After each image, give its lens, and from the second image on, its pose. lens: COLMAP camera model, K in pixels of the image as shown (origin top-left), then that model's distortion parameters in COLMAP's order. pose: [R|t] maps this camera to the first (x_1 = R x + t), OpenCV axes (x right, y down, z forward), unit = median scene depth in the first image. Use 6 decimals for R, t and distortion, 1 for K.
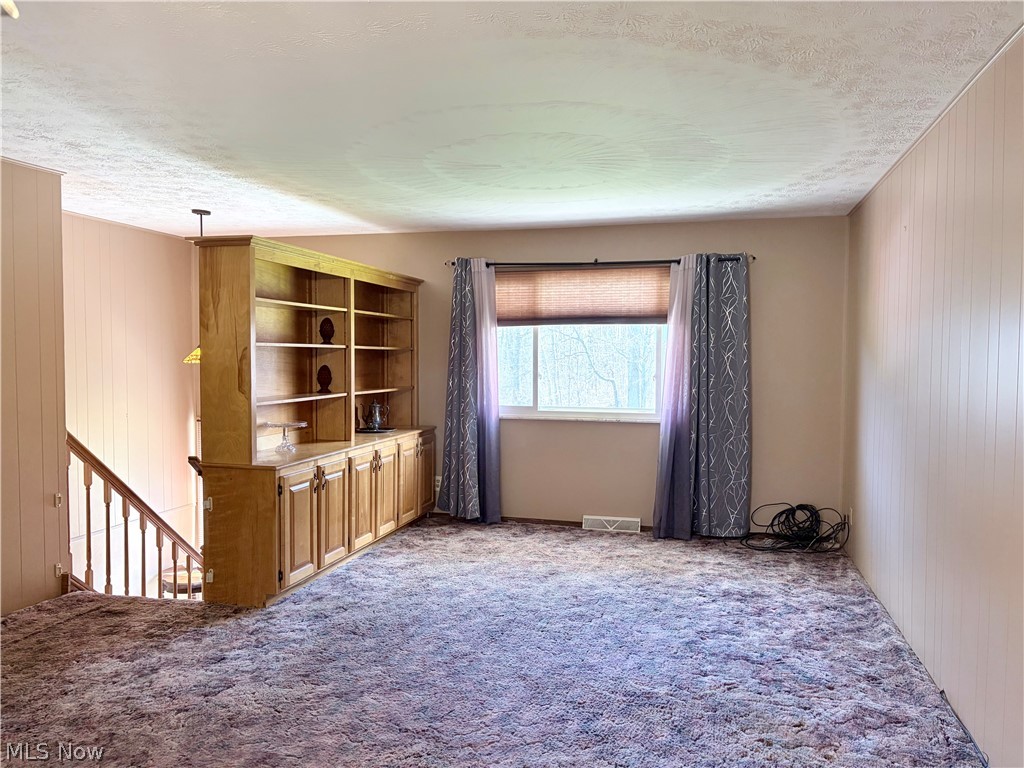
lens RADIAL K [[771.5, 0, 508.5], [0, 771.5, 390.1], [0, 0, 1]] dist [0.038852, -0.019899]
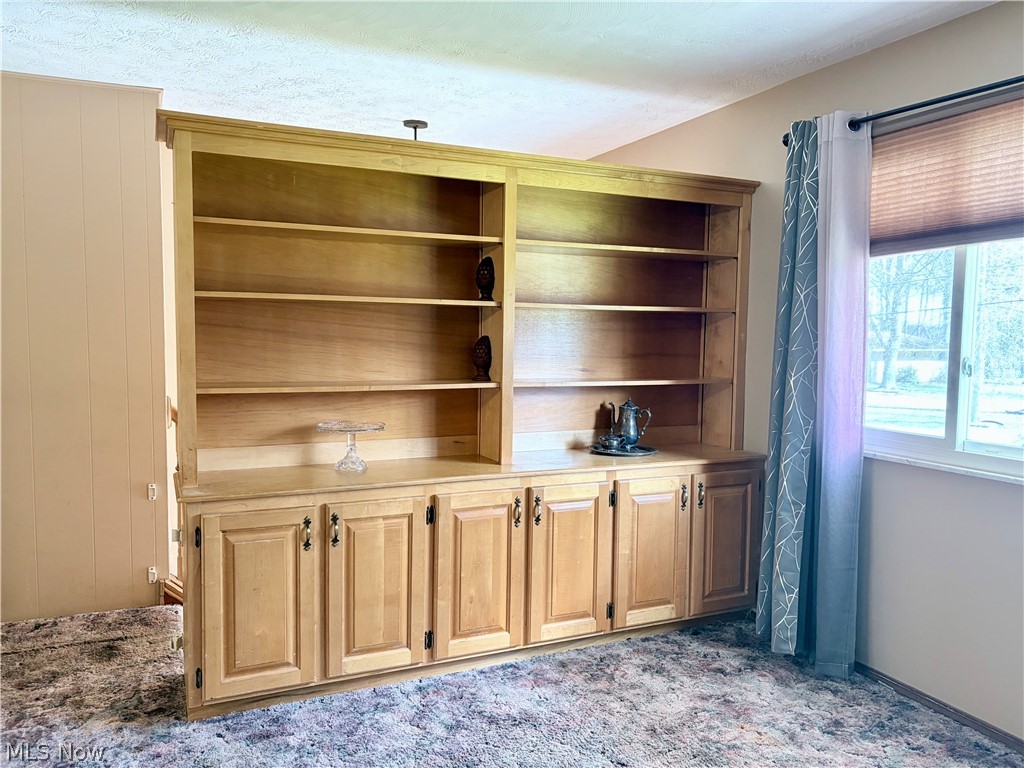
lens RADIAL K [[771.5, 0, 513.7], [0, 771.5, 390.4], [0, 0, 1]] dist [0.038852, -0.019899]
pose [[0.636999, 0.061063, -0.768442, 0.217634], [-0.045515, 0.998098, 0.041582, -0.013341], [0.769519, 0.008488, 0.638567, 0.561615]]
